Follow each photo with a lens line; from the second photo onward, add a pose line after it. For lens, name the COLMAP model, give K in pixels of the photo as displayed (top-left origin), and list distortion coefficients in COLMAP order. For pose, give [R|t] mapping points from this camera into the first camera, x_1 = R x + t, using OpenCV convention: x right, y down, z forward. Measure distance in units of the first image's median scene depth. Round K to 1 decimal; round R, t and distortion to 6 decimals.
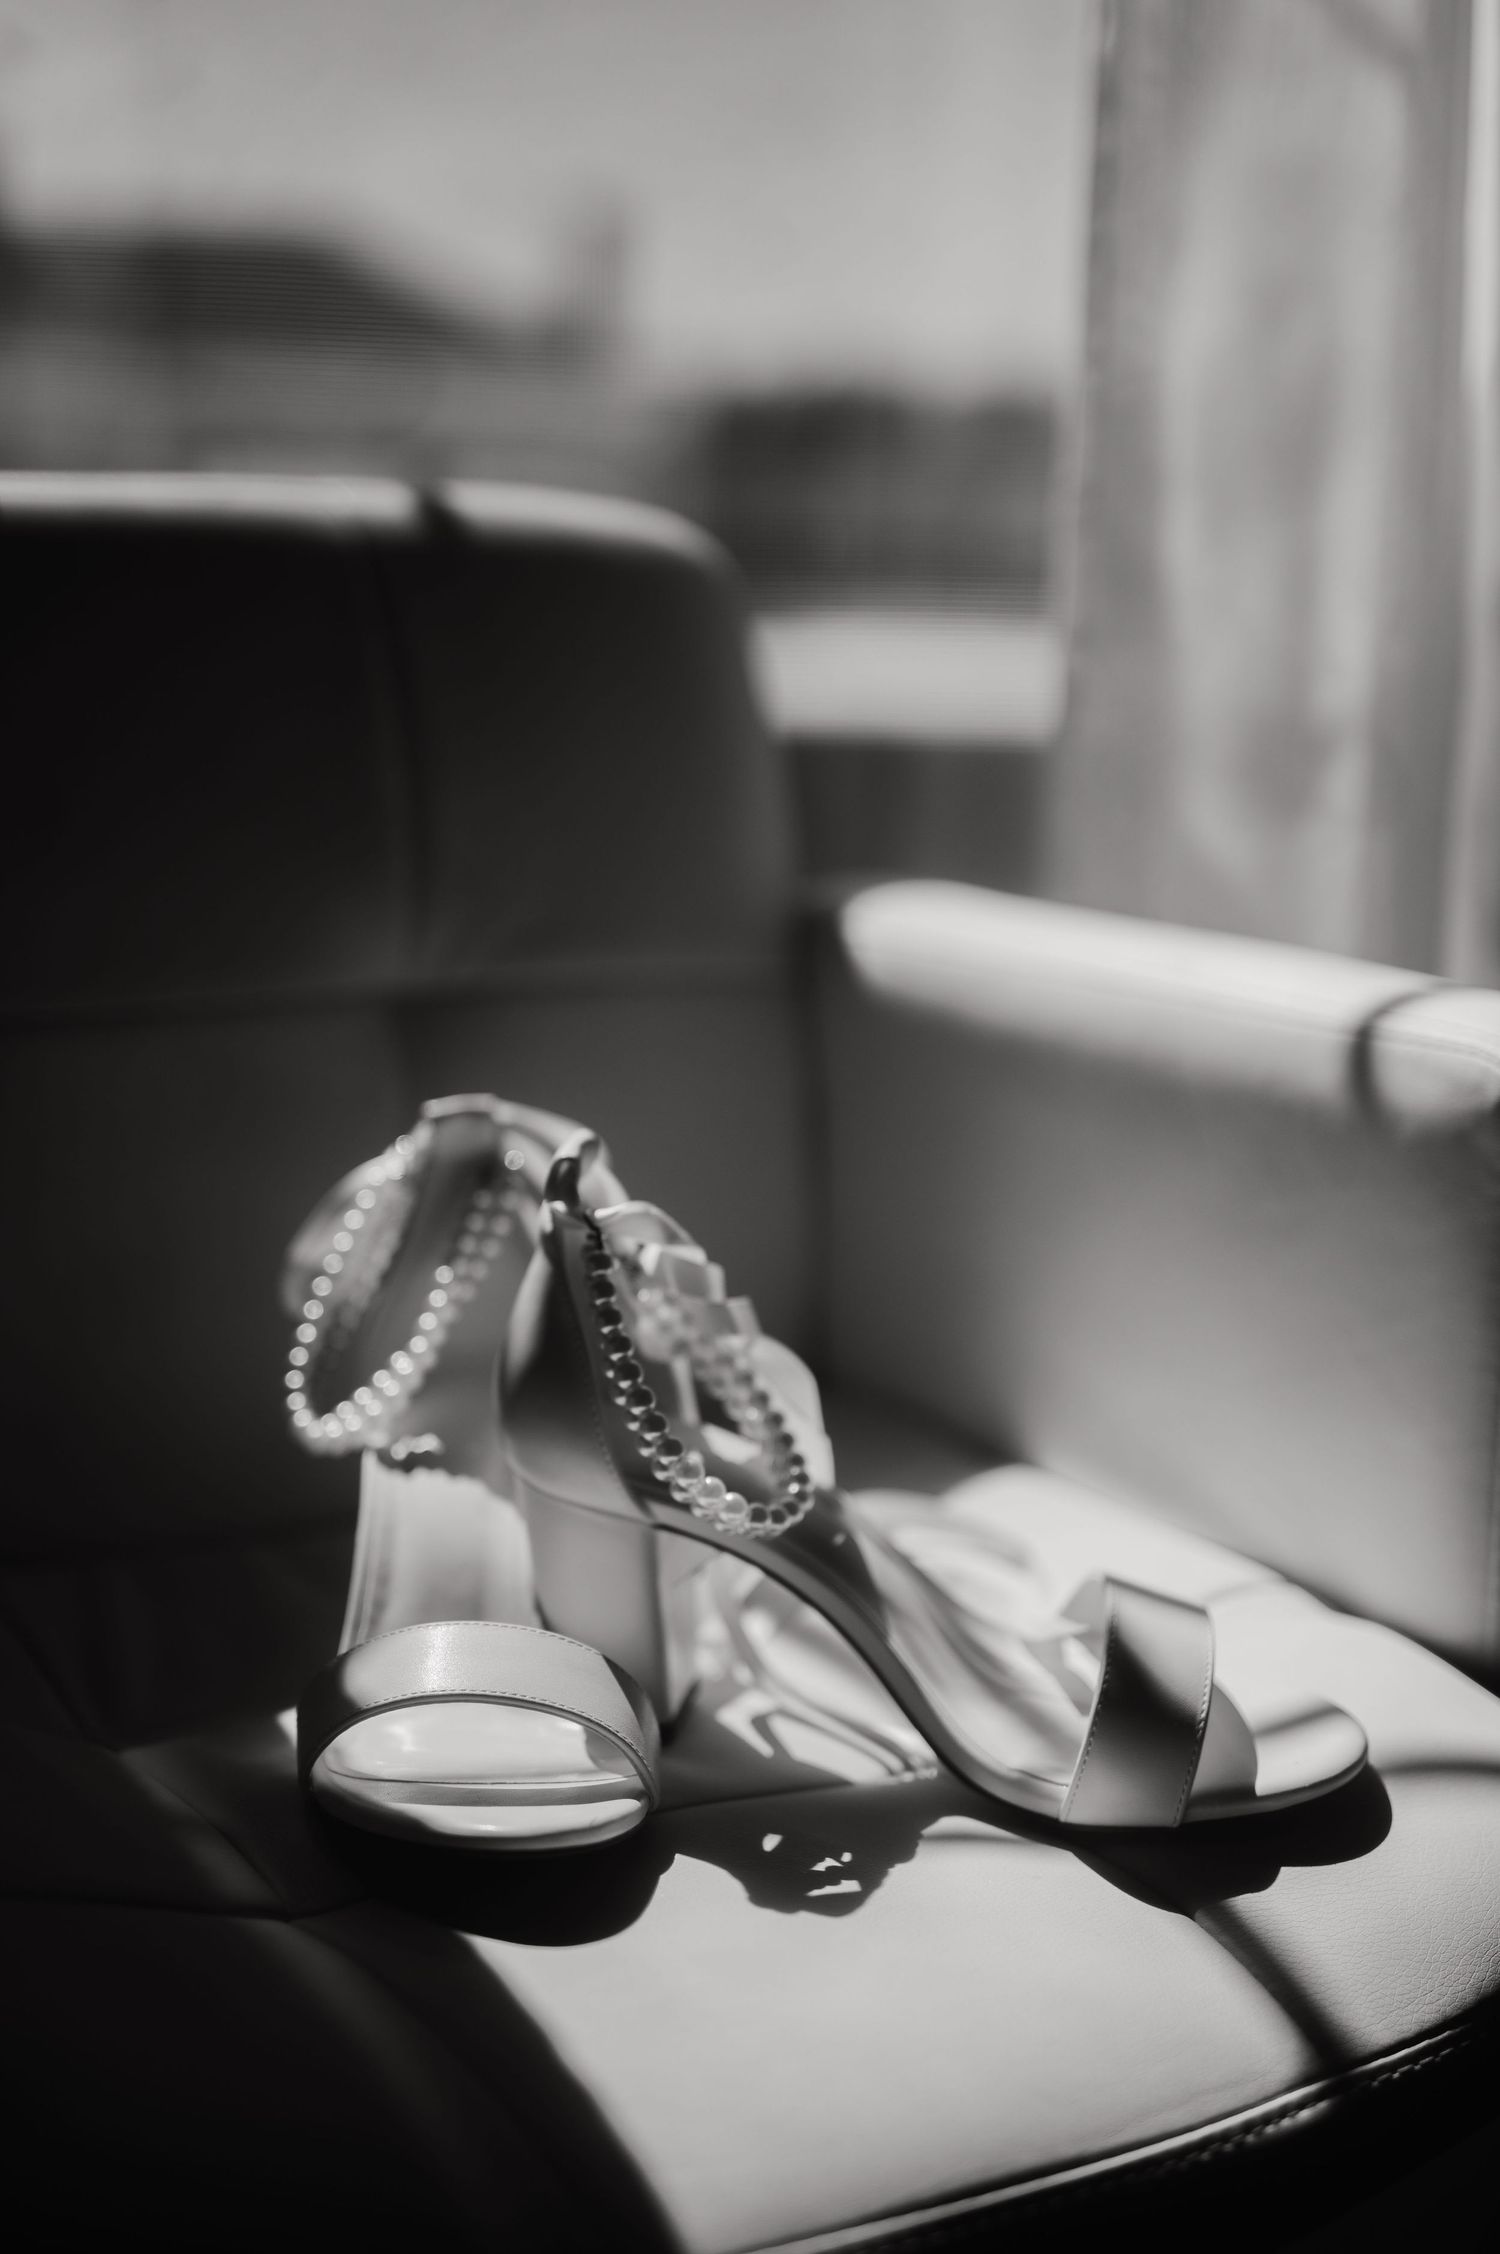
lens RADIAL K [[3267.6, 0, 747.9], [0, 3267.6, 1100.7], [0, 0, 1]] dist [0.045434, -0.034159]
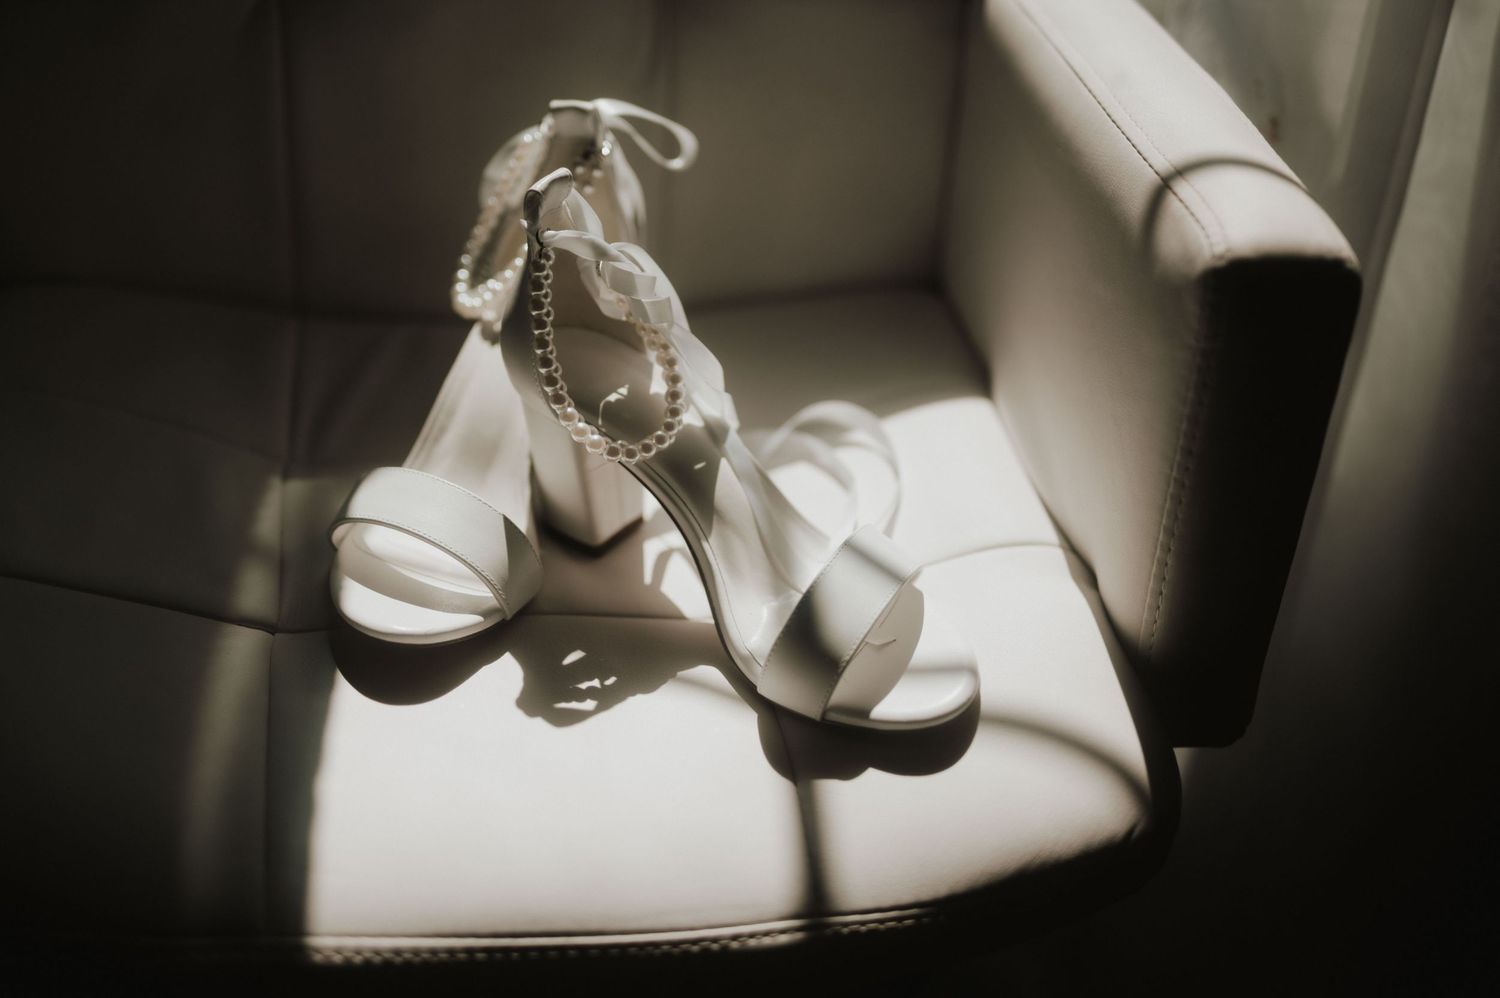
lens RADIAL K [[2174.5, 0, 750.1], [0, 2174.5, 451.5], [0, 0, 1]] dist [0.045434, -0.034159]
pose [[0.911434, 0.240999, -0.333479, 0.395466], [-0.123854, 0.933612, 0.336198, -0.218040], [0.392363, -0.265119, 0.880774, 0.143825]]
